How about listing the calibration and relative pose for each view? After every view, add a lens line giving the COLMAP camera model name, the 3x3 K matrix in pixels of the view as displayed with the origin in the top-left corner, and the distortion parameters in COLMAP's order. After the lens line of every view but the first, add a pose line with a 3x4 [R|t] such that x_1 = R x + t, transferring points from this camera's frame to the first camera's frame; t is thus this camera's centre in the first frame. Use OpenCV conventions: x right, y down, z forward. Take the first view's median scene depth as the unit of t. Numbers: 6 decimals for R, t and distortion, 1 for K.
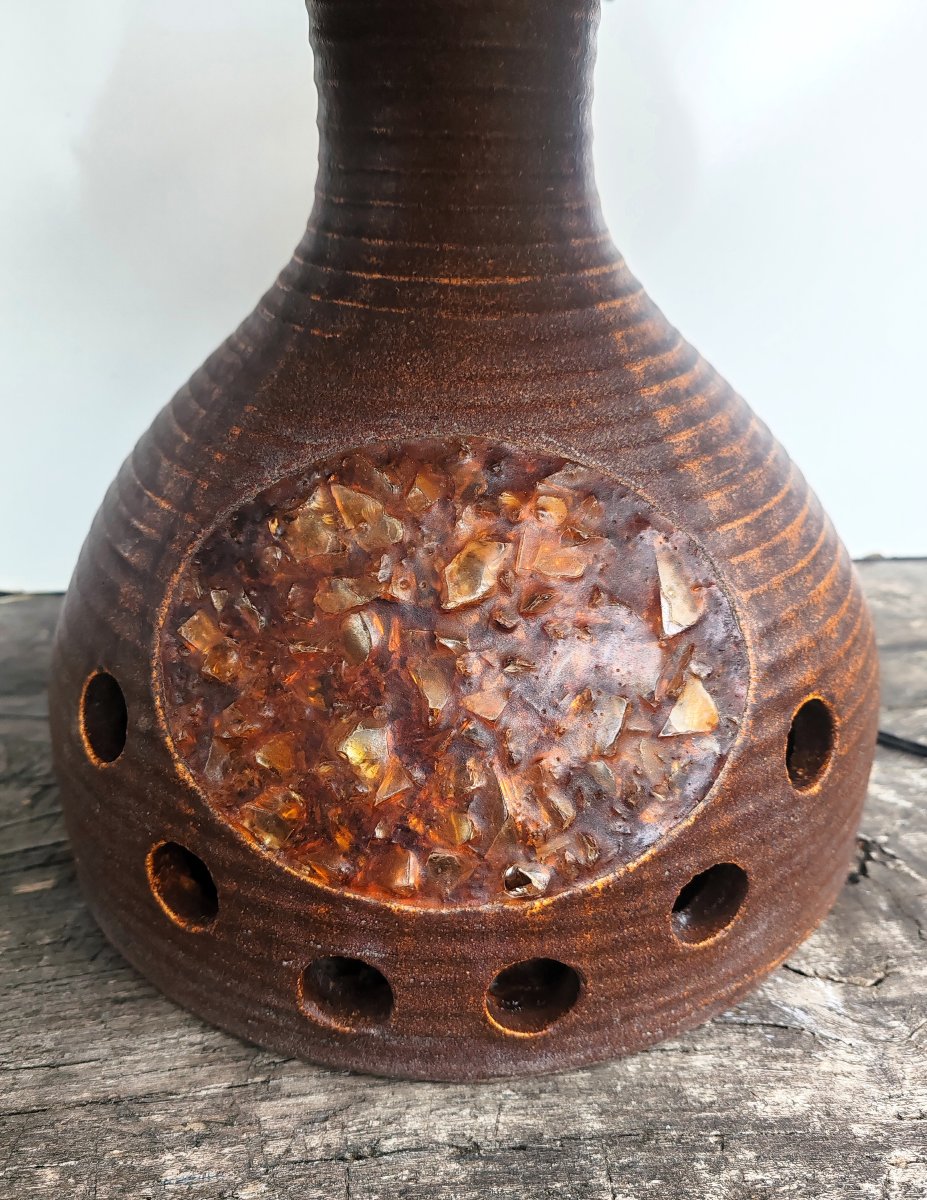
lens RADIAL K [[937.4, 0, 466.9], [0, 937.4, 600.0], [0, 0, 1]] dist [-0.032915, 0.011610]
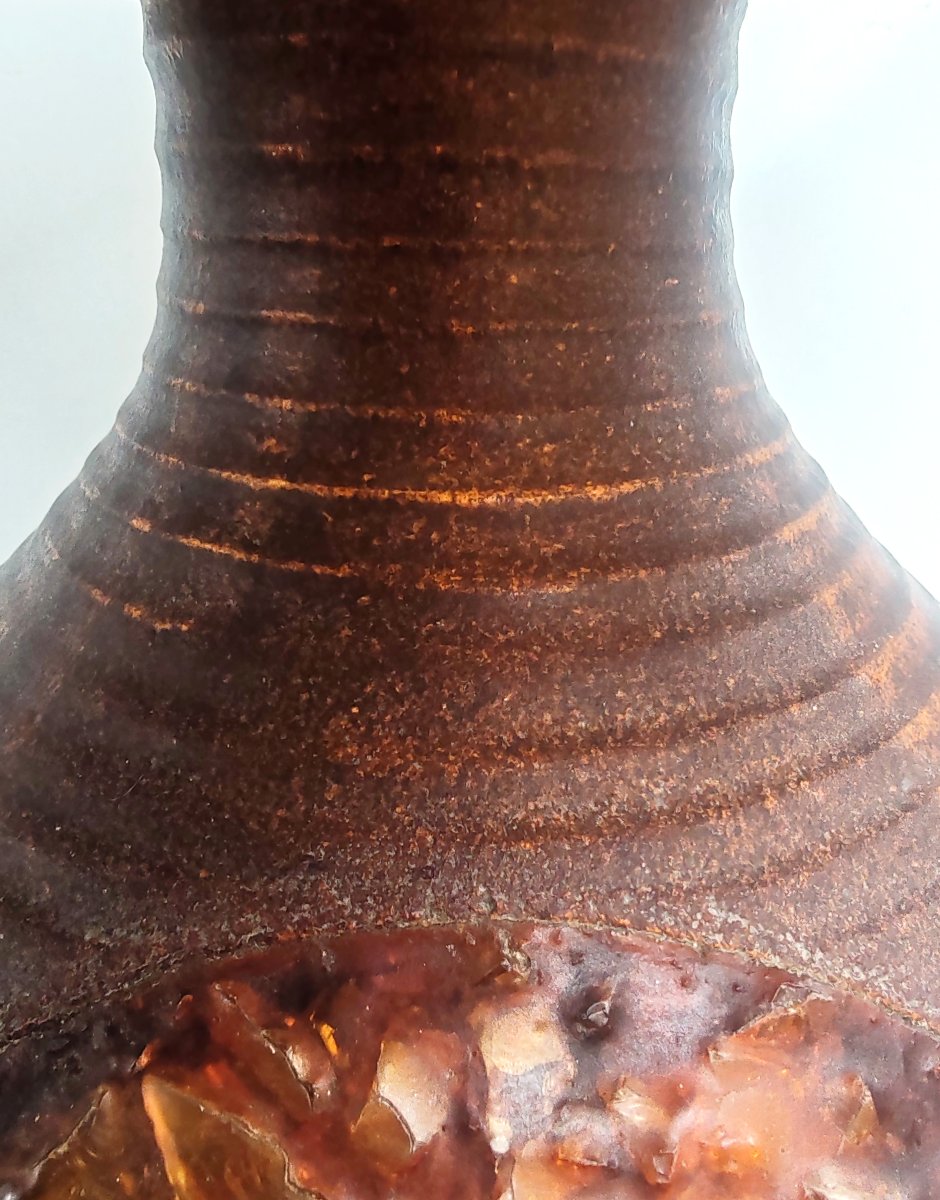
lens RADIAL K [[982.3, 0, 496.3], [0, 982.3, 580.0], [0, 0, 1]] dist [-0.002701, -0.007344]
pose [[0.997875, -0.022448, 0.061169, -0.026840], [0.029419, 0.992864, -0.115565, -0.255098], [-0.058139, 0.117119, 0.991415, 0.572213]]
